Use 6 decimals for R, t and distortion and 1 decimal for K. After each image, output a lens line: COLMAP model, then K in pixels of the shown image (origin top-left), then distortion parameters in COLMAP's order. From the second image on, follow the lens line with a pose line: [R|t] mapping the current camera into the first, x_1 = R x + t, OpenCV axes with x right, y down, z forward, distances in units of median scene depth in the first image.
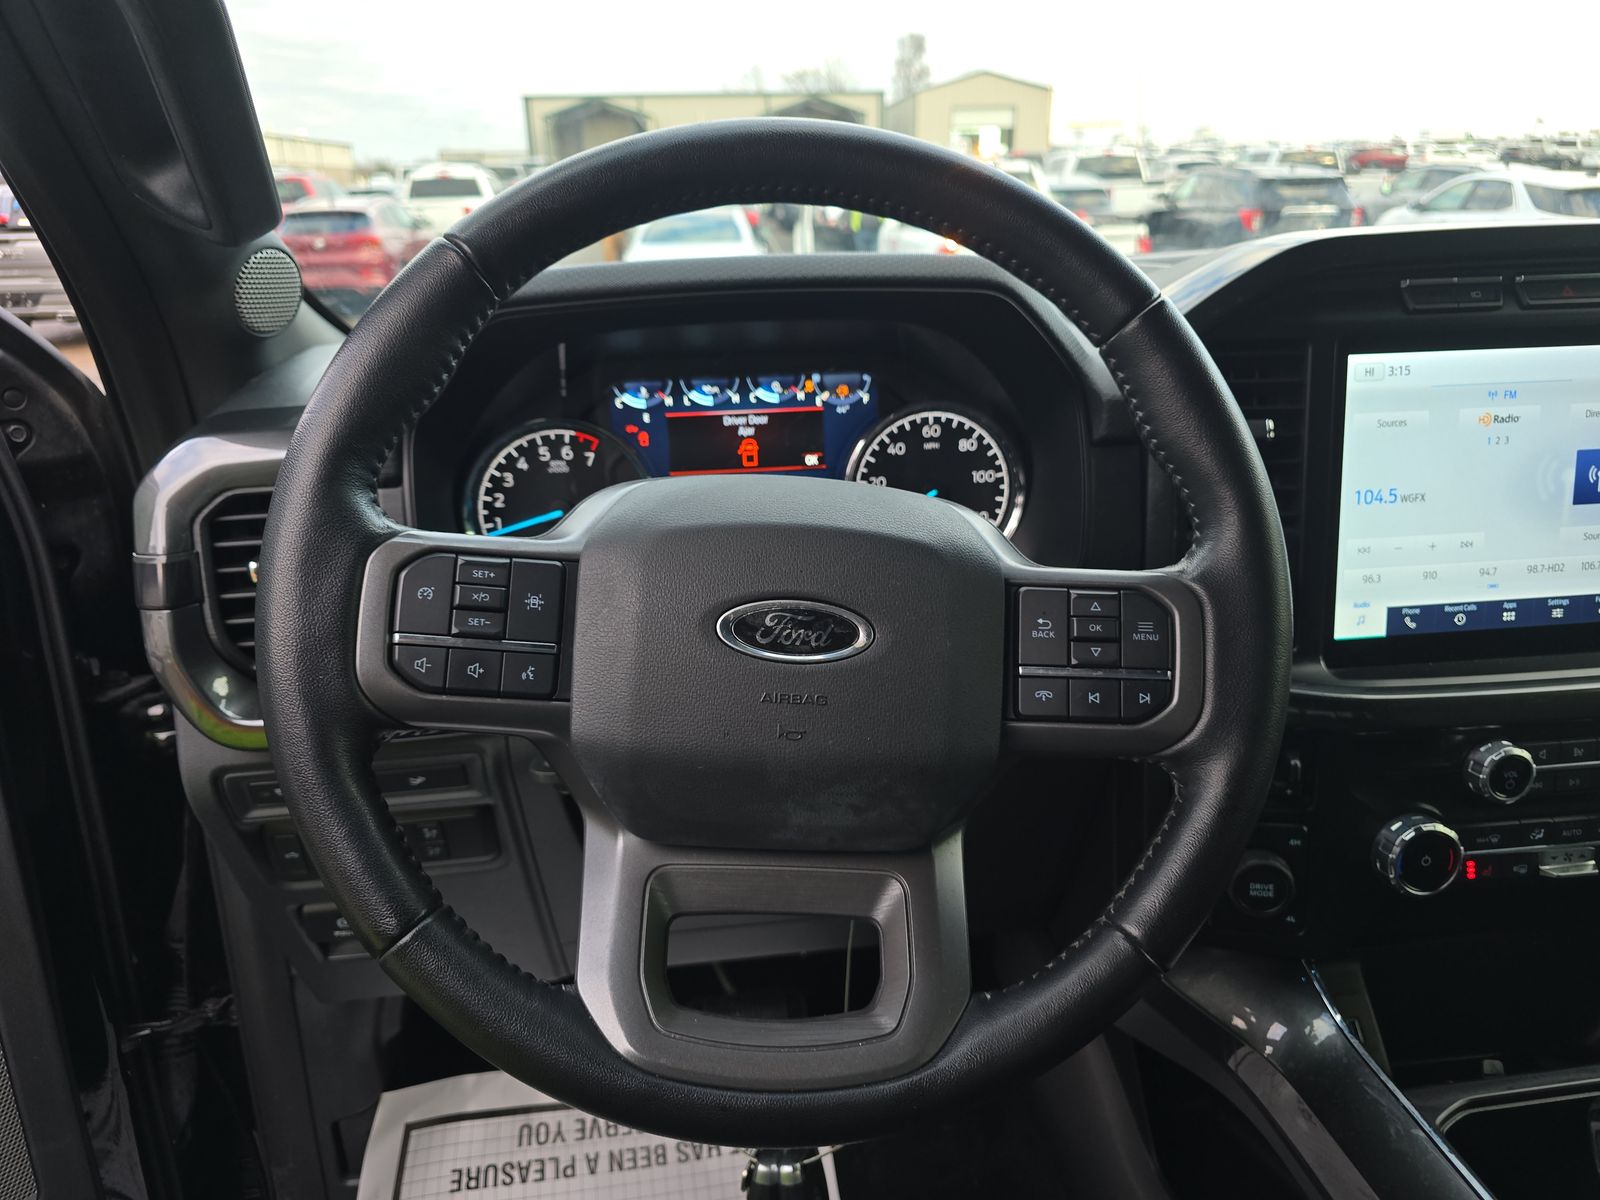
lens RADIAL K [[1085.2, 0, 802.4], [0, 1085.2, 596.1], [0, 0, 1]] dist [0.035162, -0.025468]
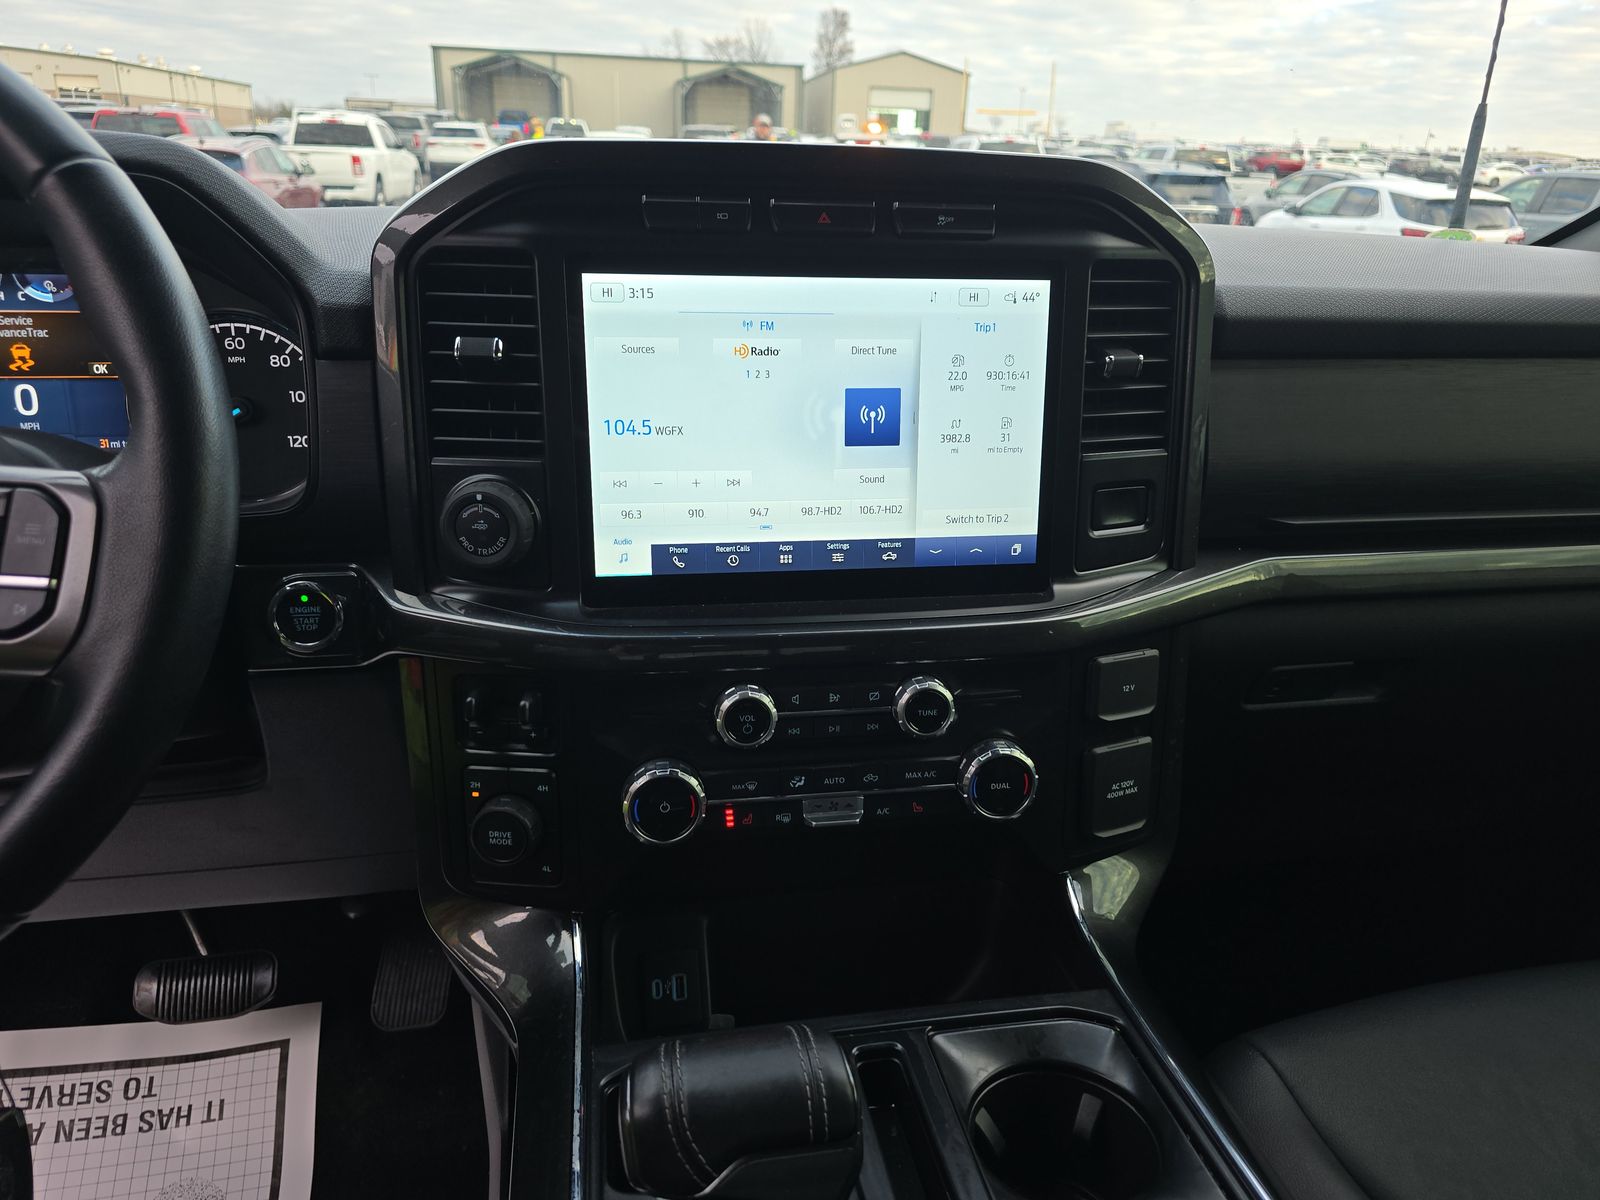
lens RADIAL K [[1085.2, 0, 799.7], [0, 1085.2, 602.1], [0, 0, 1]] dist [0.035162, -0.025468]
pose [[0.996861, 0.028440, 0.073888, 0.377711], [-0.030248, 0.999267, 0.023474, 0.021497], [-0.073166, -0.025635, 0.996990, 0.025820]]
